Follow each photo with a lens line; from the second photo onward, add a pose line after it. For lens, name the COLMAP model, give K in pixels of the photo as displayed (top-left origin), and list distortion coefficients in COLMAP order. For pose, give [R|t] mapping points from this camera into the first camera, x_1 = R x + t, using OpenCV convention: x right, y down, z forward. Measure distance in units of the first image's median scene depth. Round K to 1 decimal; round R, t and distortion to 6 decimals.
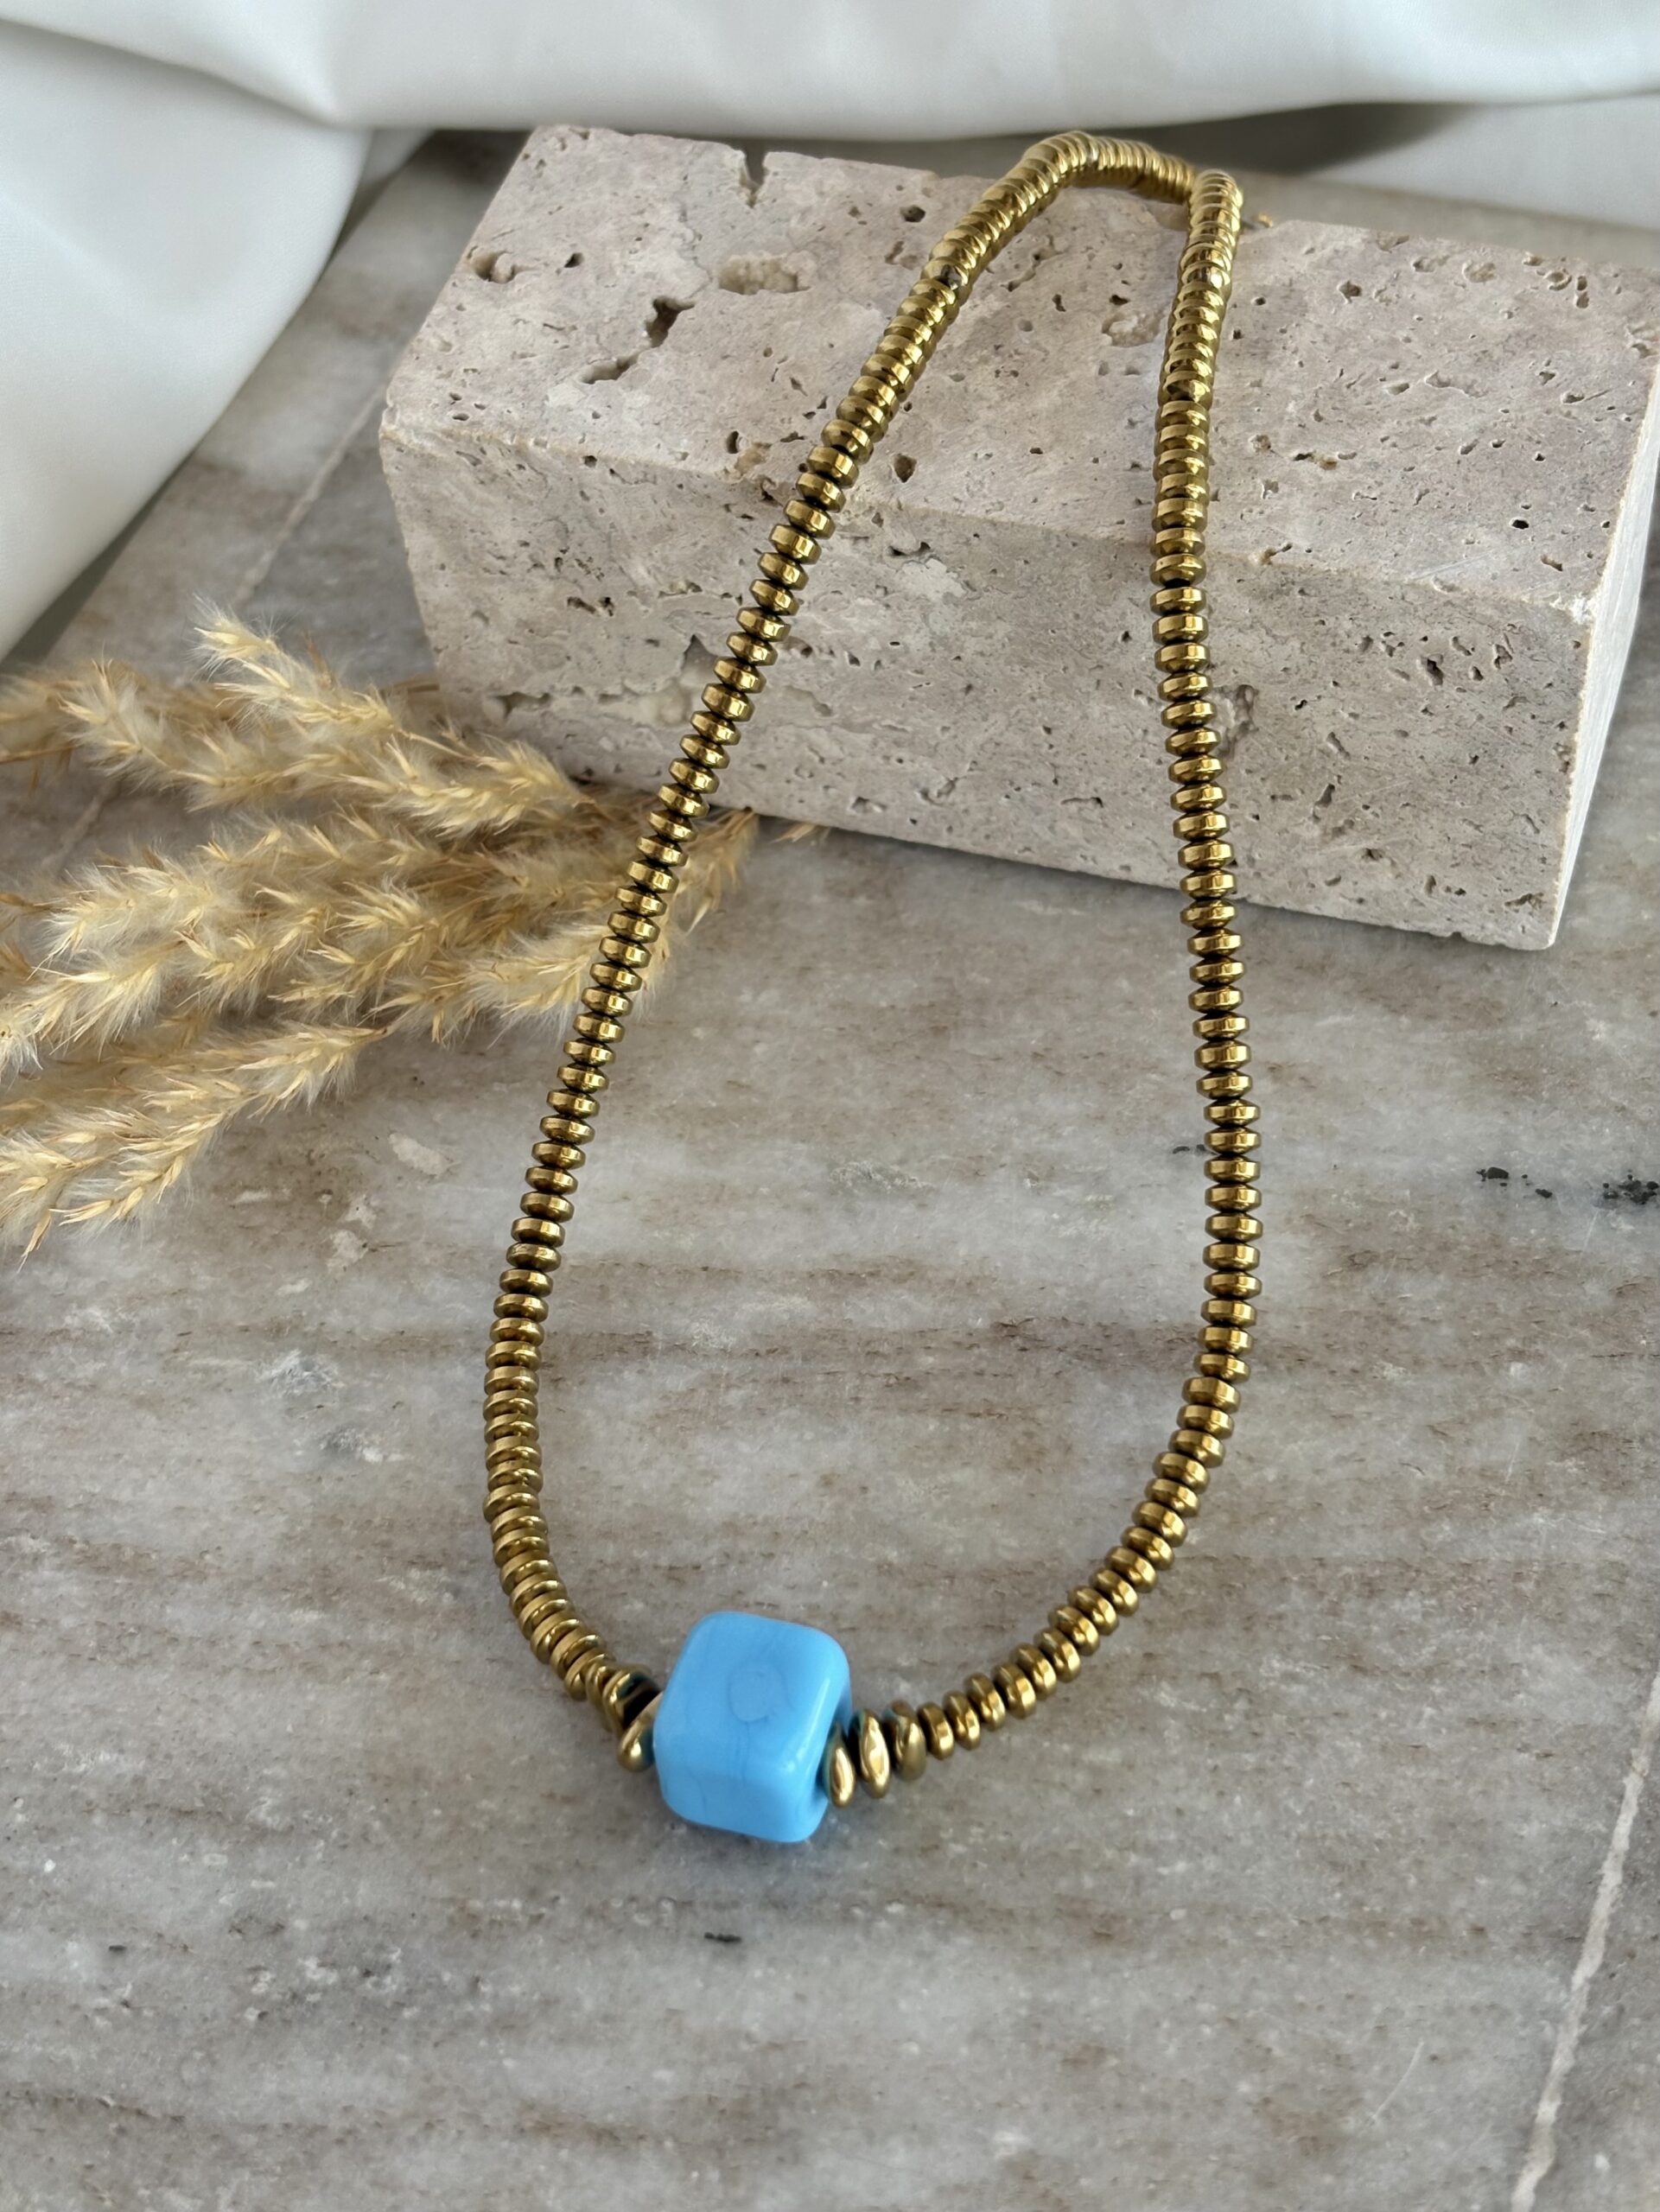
lens RADIAL K [[3398.5, 0, 844.7], [0, 3398.5, 1132.3], [0, 0, 1]] dist [0.260212, -1.280543]
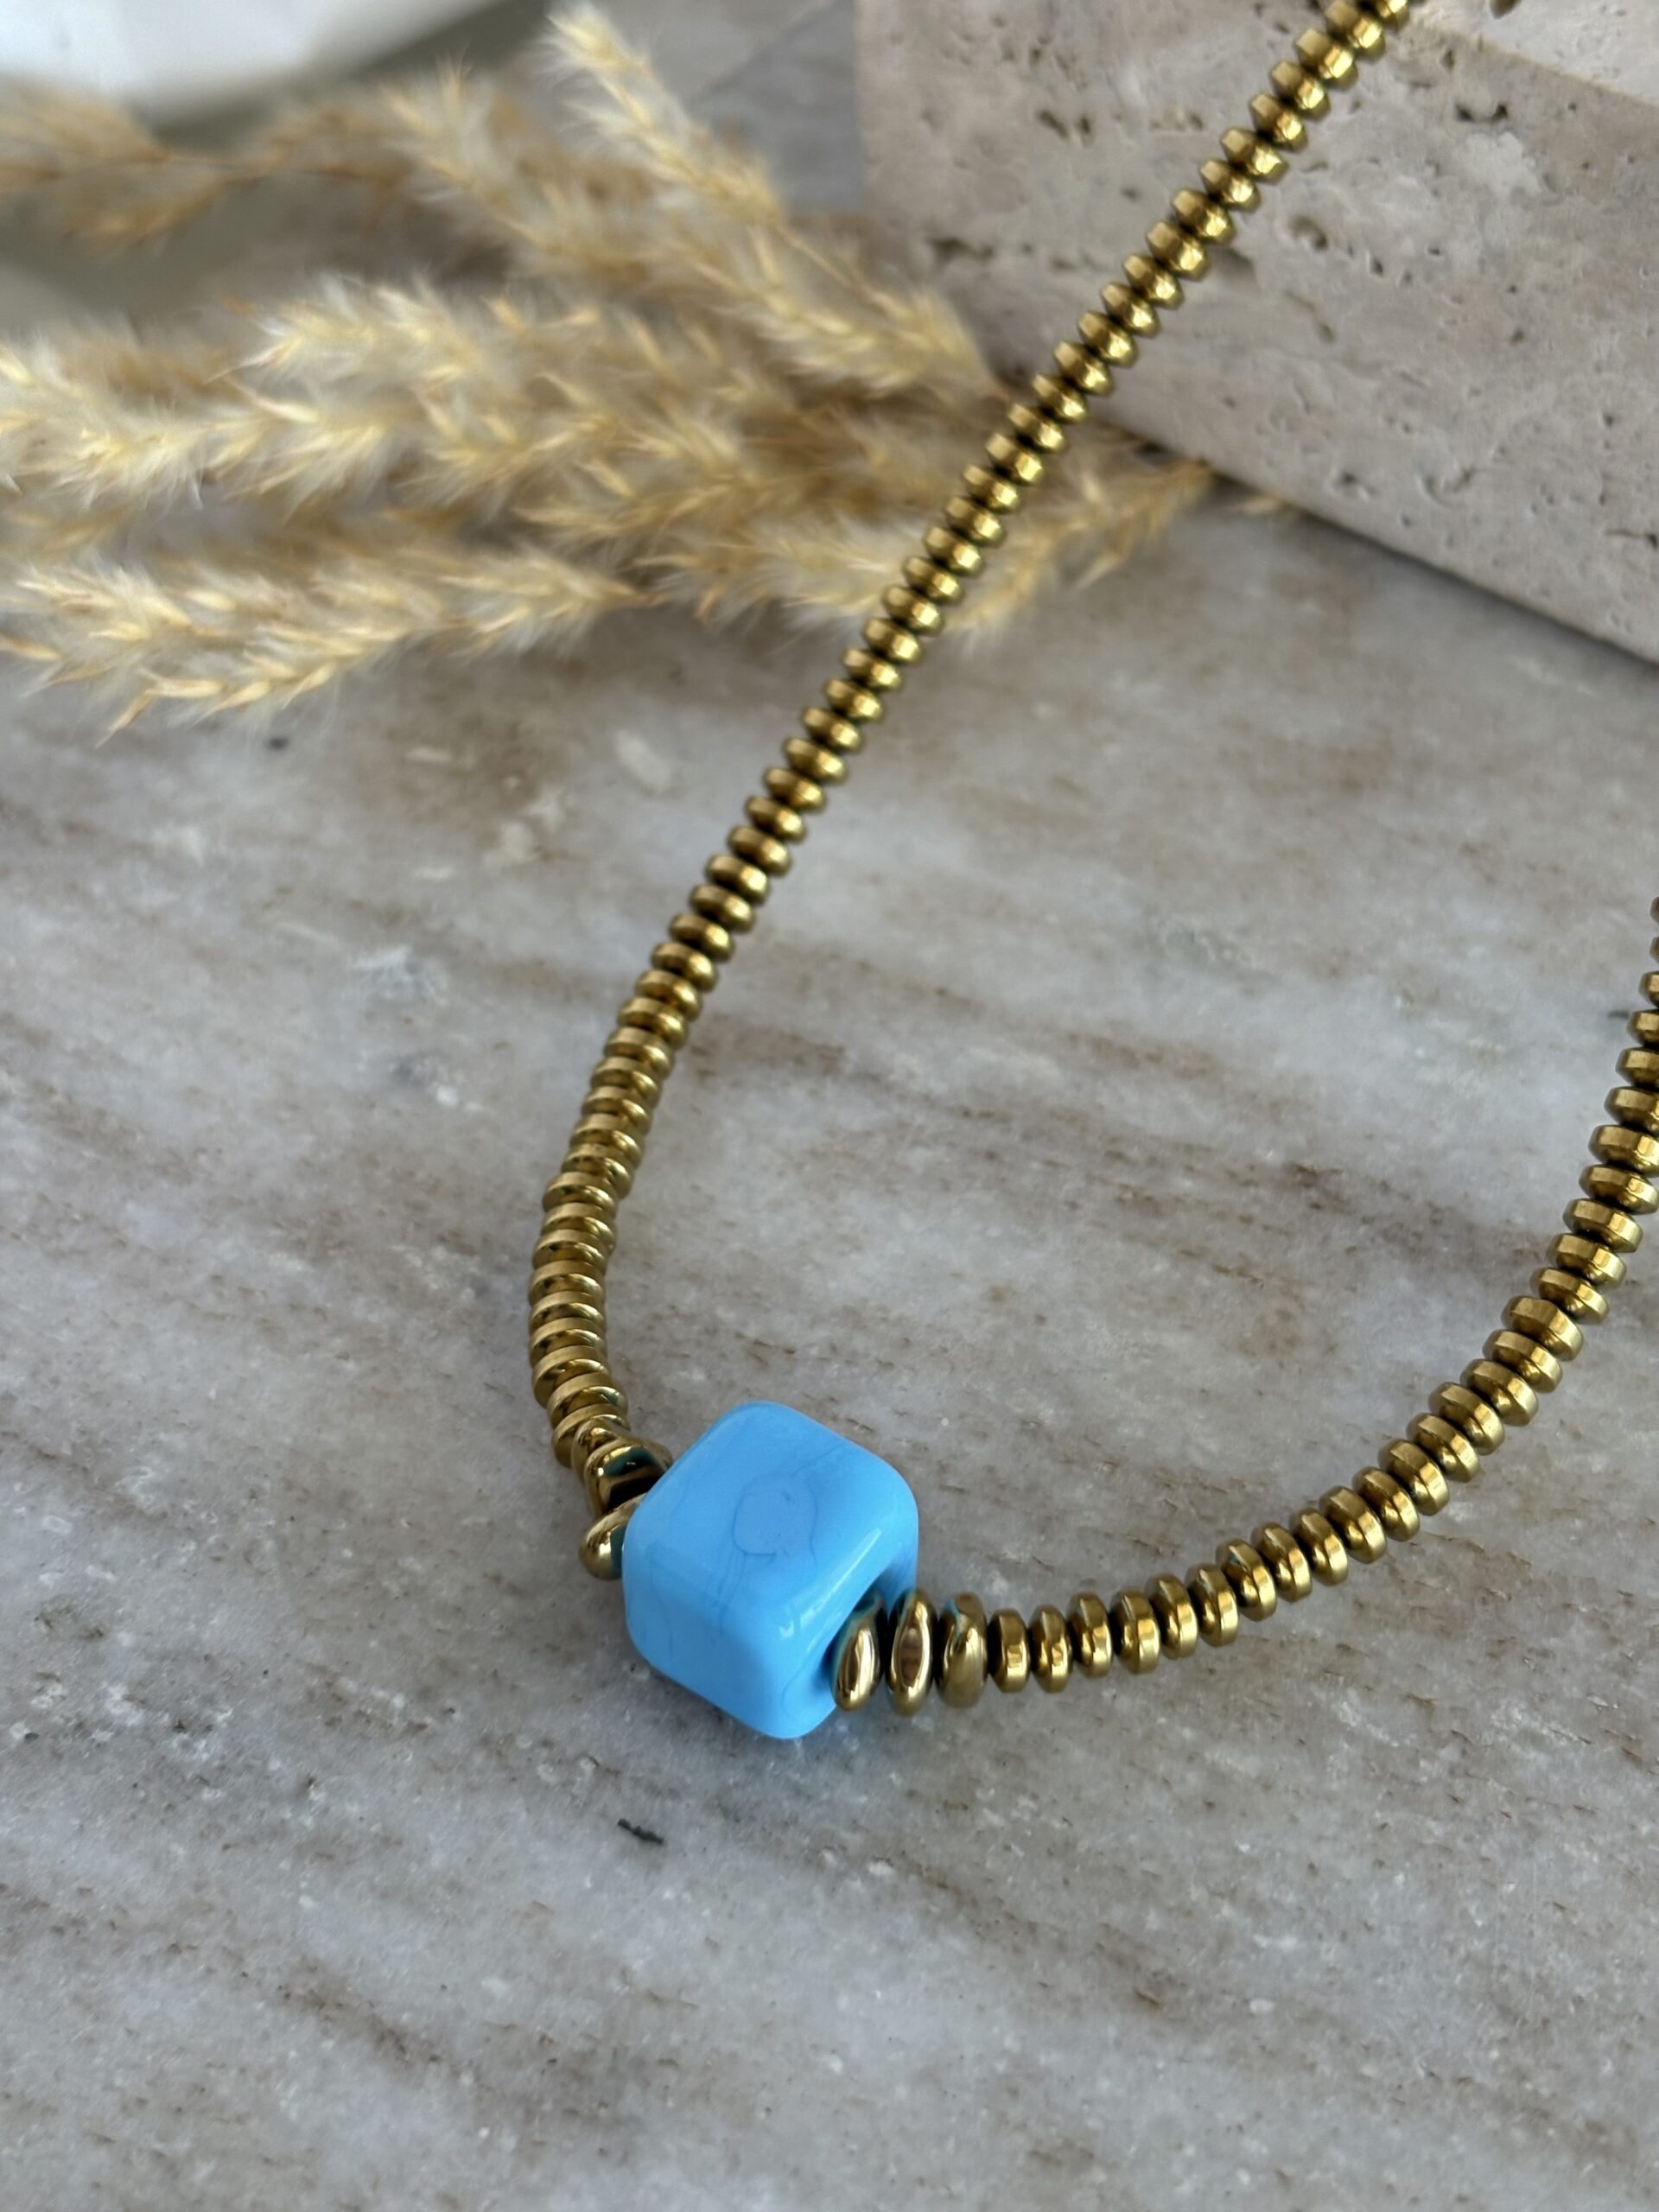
lens RADIAL K [[3446.3, 0, 828.9], [0, 3446.3, 1094.5], [0, 0, 1]] dist [0.241691, -1.234598]
pose [[0.945061, 0.276200, -0.174852, 0.074903], [-0.276223, 0.960776, 0.024701, 0.050236], [0.174816, 0.024955, 0.984285, 0.250732]]
